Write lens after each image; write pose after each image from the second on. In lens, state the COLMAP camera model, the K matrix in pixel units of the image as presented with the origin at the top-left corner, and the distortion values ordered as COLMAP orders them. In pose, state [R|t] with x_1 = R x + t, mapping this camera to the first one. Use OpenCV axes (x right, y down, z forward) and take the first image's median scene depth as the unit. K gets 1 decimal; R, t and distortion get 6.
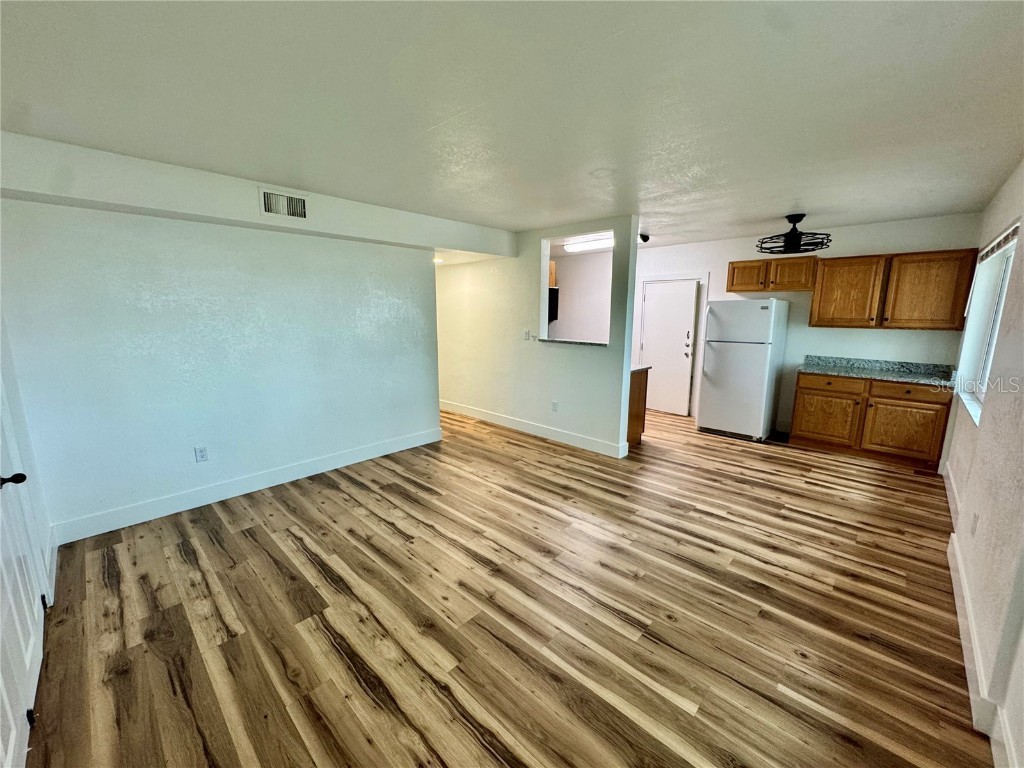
lens RADIAL K [[409.3, 0, 509.7], [0, 409.3, 384.3], [0, 0, 1]] dist [-0.005258, 0.000815]
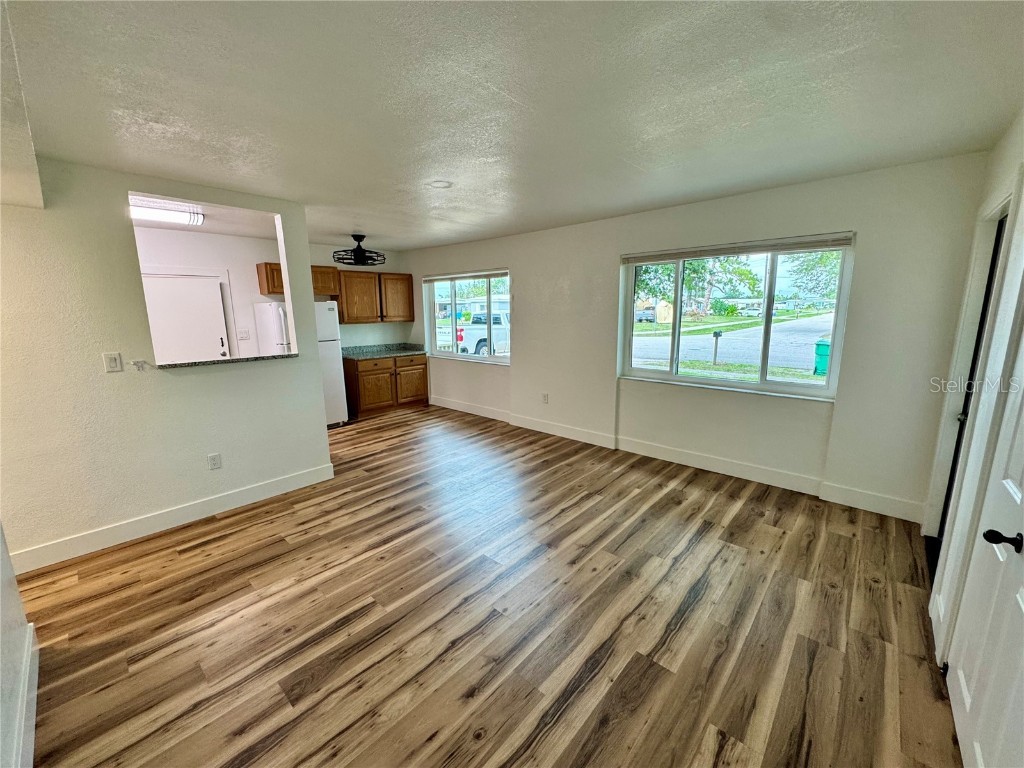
lens RADIAL K [[409.3, 0, 512.9], [0, 409.3, 384.6], [0, 0, 1]] dist [-0.005258, 0.000815]
pose [[-0.031009, -0.186180, 0.982026, -0.665954], [0.191279, 0.963235, 0.188657, -0.123826], [-0.981046, 0.193691, 0.005743, 0.644510]]
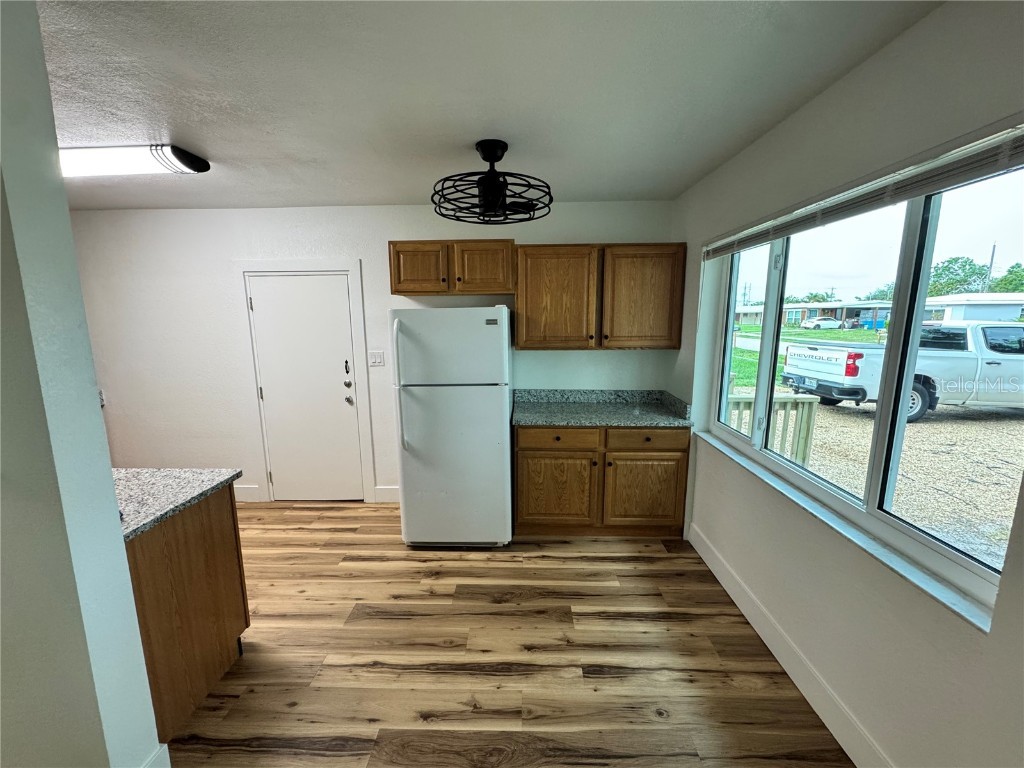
lens RADIAL K [[409.3, 0, 510.0], [0, 409.3, 383.6], [0, 0, 1]] dist [-0.005258, 0.000815]
pose [[0.741931, -0.115233, 0.660500, 0.360056], [0.127308, 0.991411, 0.029962, -0.134482], [-0.658279, 0.061857, 0.750228, 0.647876]]
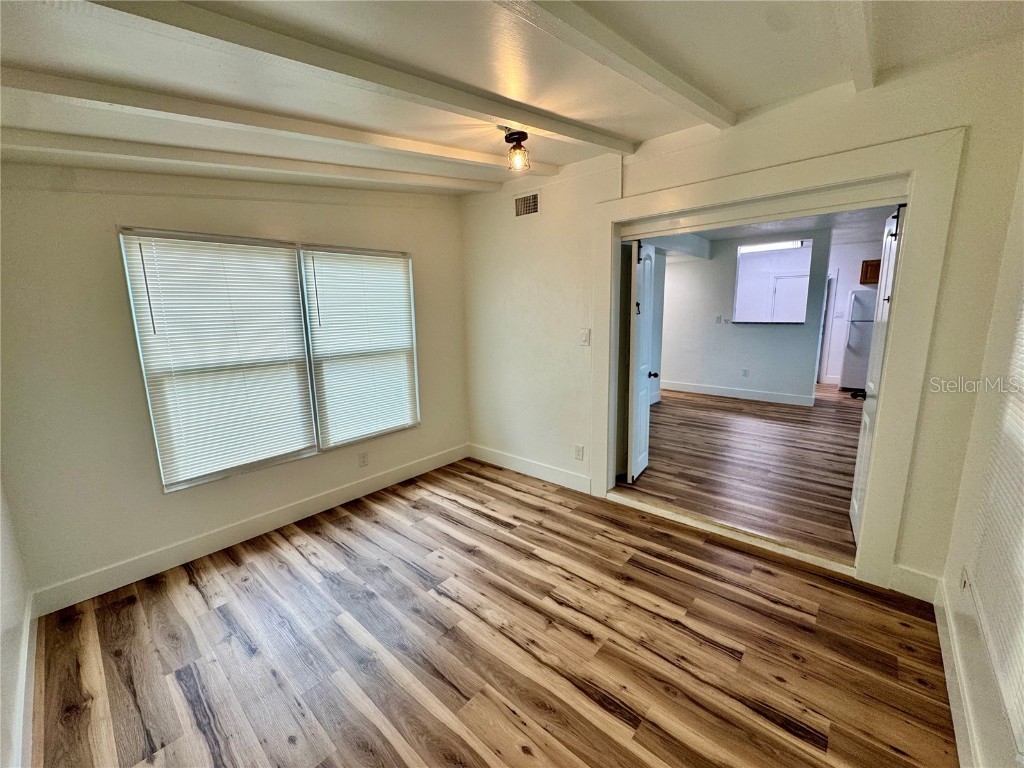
lens RADIAL K [[409.3, 0, 509.2], [0, 409.3, 385.1], [0, 0, 1]] dist [-0.005258, 0.000815]
pose [[0.999116, -0.024792, 0.033946, -0.886171], [0.024782, 0.999693, 0.000723, 0.094825], [-0.033953, 0.000119, 0.999423, -0.366510]]
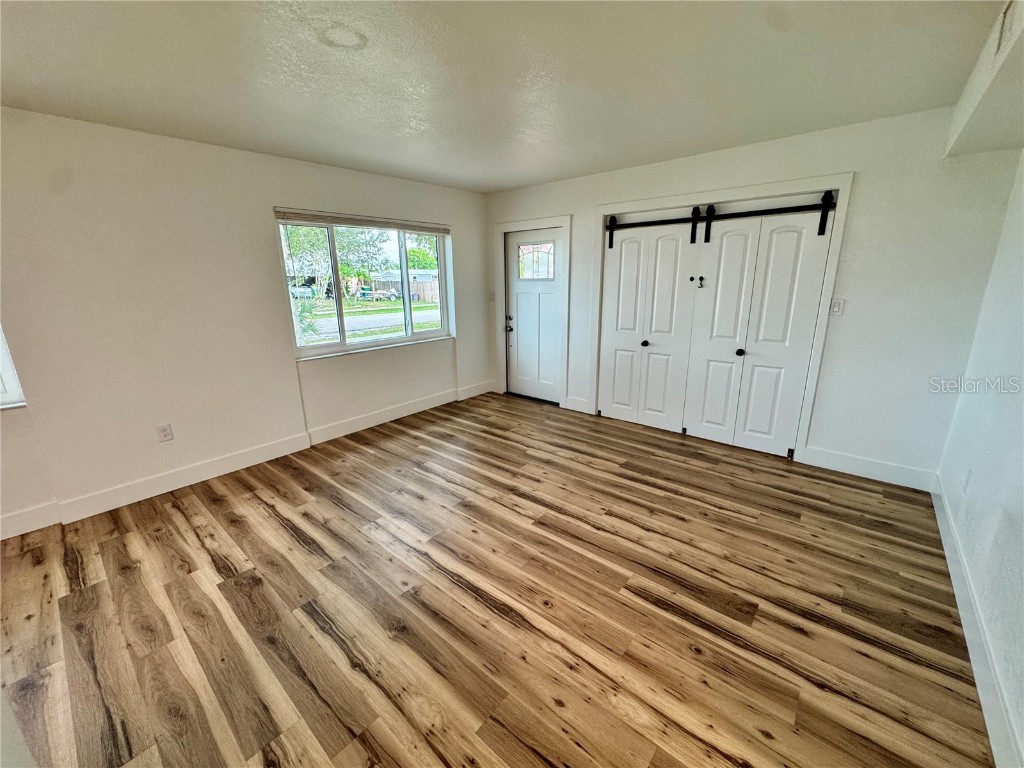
lens RADIAL K [[409.3, 0, 509.3], [0, 409.3, 384.9], [0, 0, 1]] dist [-0.005258, 0.000815]
pose [[-0.998388, 0.027535, -0.049627, 0.019658], [0.003900, 0.905646, 0.424016, -0.218417], [0.056620, 0.423139, -0.904294, 1.258870]]
